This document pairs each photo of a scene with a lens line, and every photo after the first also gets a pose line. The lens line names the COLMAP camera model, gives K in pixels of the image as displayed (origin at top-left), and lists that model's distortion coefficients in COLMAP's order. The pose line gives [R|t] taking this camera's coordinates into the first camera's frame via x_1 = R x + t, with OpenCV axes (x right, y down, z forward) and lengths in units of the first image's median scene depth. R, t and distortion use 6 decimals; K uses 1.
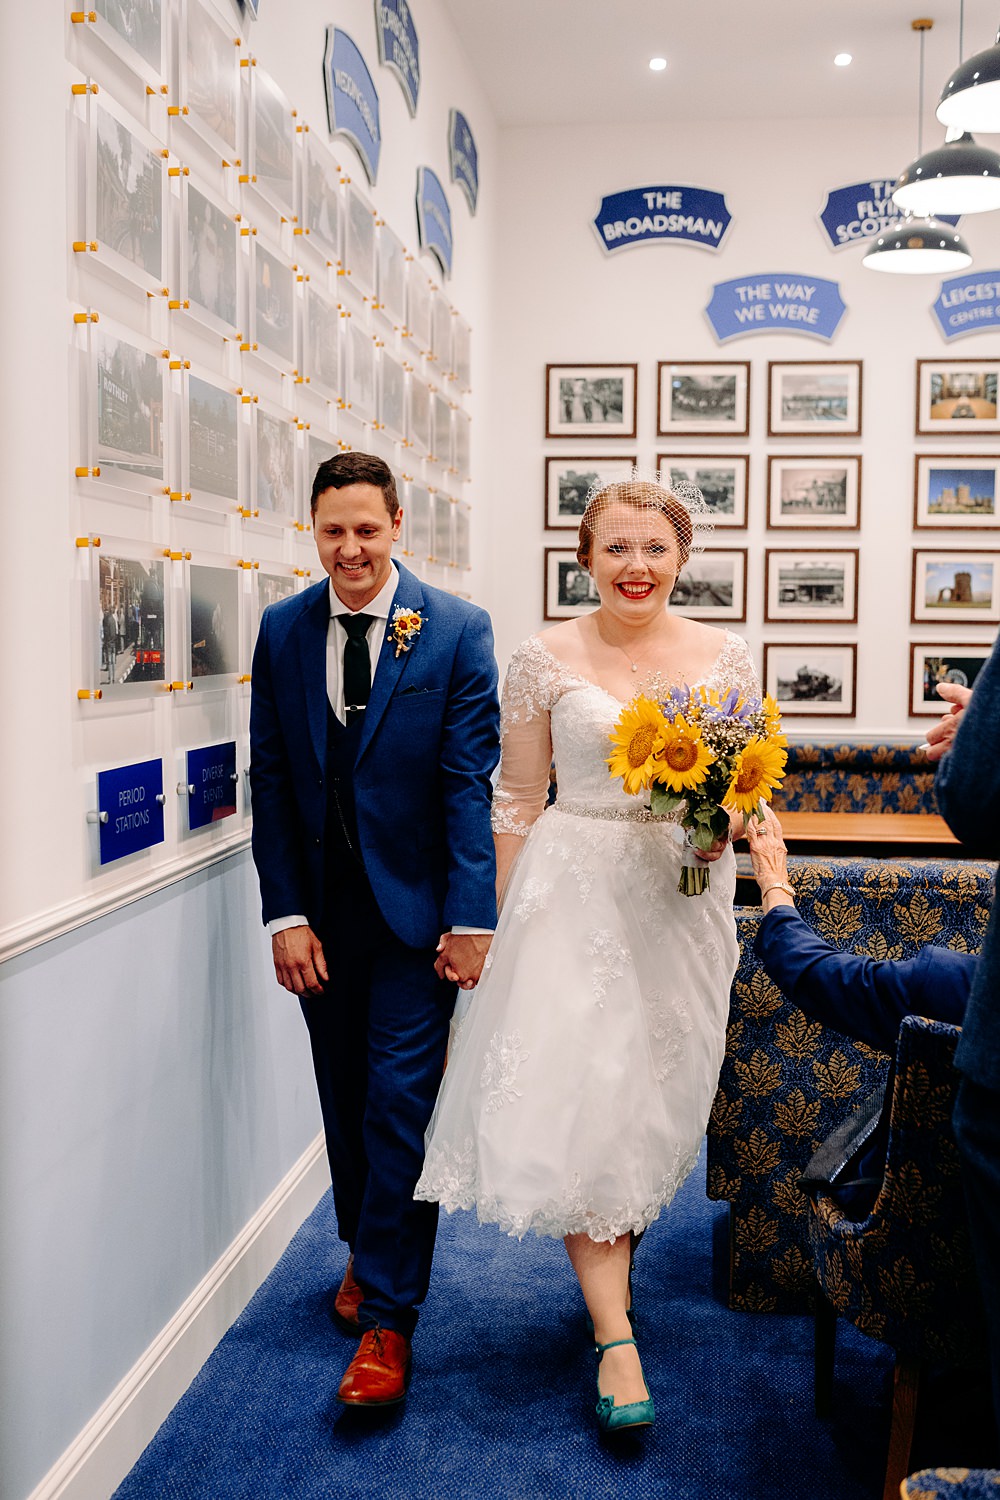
lens RADIAL K [[1461.0, 0, 510.1], [0, 1461.0, 750.9], [0, 0, 1]] dist [-0.058879, 0.090146]
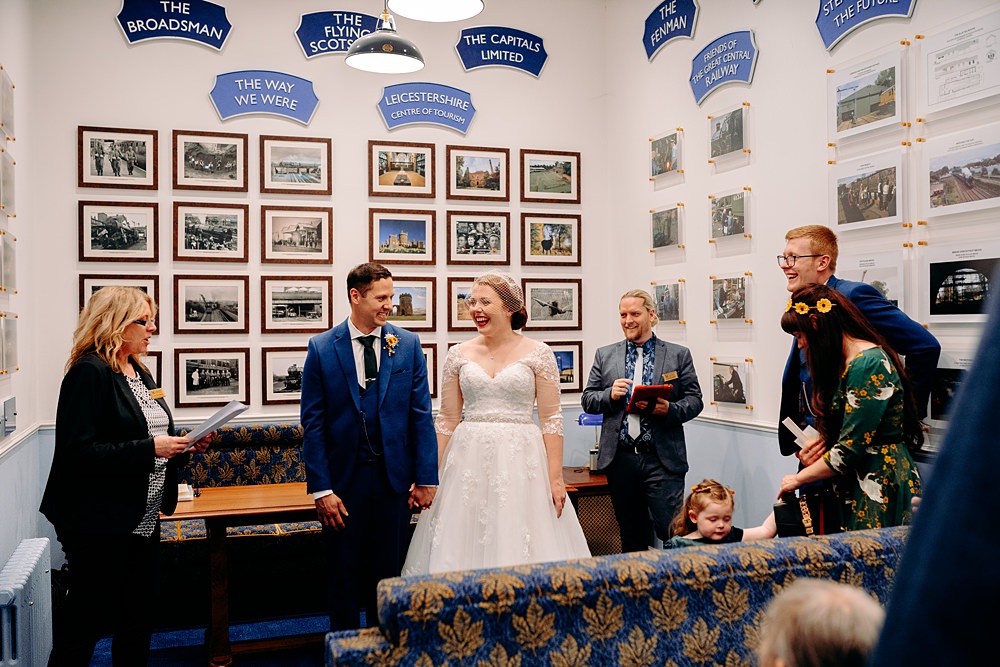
lens RADIAL K [[974.0, 0, 500.0], [0, 974.0, 333.5], [0, 0, 1]] dist [-0.058879, 0.090146]
pose [[0.899924, -0.017712, 0.435686, -0.013743], [0.053079, 0.996194, -0.069138, -0.016231], [-0.432803, 0.085345, 0.897439, 0.129054]]
